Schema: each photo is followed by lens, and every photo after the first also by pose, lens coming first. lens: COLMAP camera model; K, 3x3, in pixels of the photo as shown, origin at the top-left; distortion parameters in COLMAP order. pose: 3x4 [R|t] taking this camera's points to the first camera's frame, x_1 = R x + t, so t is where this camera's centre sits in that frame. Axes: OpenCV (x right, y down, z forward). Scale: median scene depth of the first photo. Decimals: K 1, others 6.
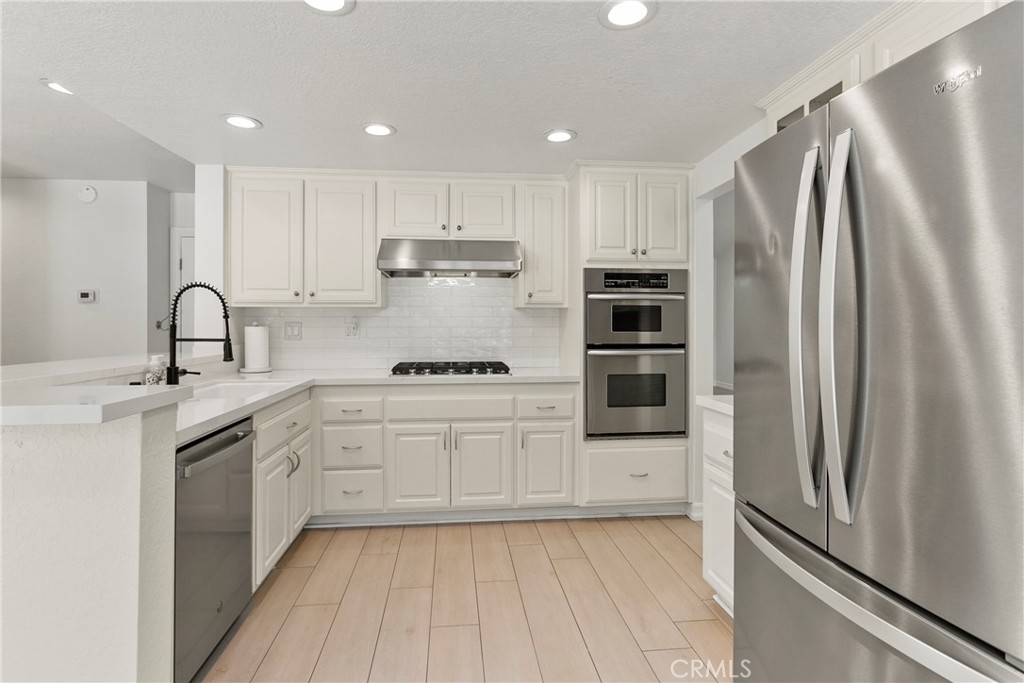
lens RADIAL K [[515.7, 0, 512.5], [0, 515.7, 326.1], [0, 0, 1]] dist [-0.011524, 0.000361]
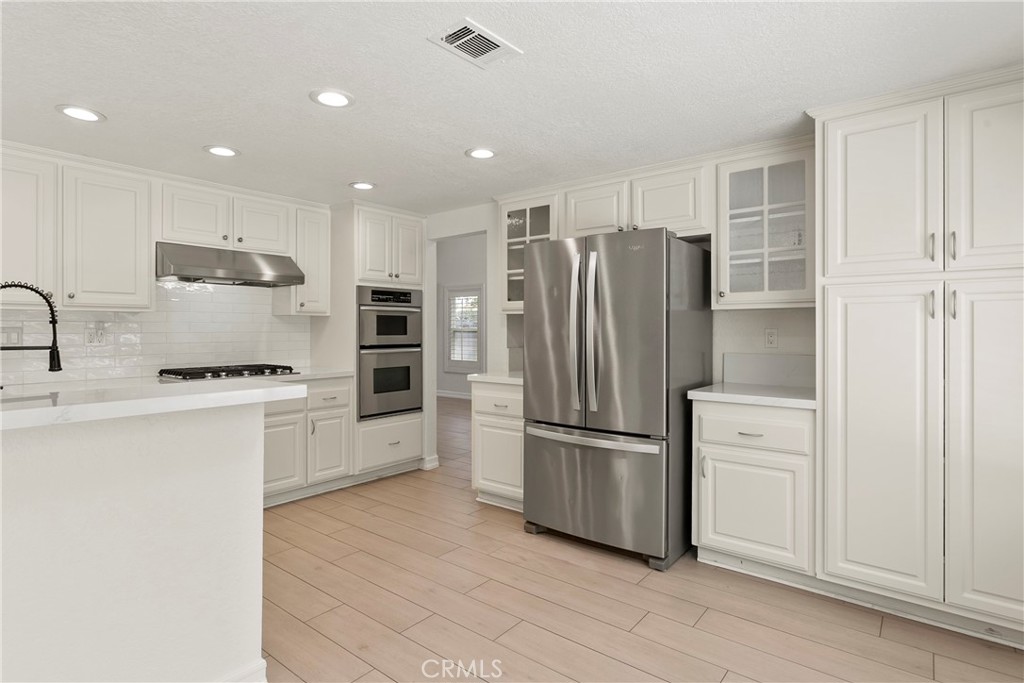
lens RADIAL K [[533.5, 0, 510.1], [0, 533.5, 328.2], [0, 0, 1]] dist [-0.007358, -0.000168]
pose [[0.702080, 0.001446, 0.712096, -0.525800], [0.001678, 0.999992, -0.003685, -0.001942], [-0.712096, 0.003782, 0.702072, -0.182211]]
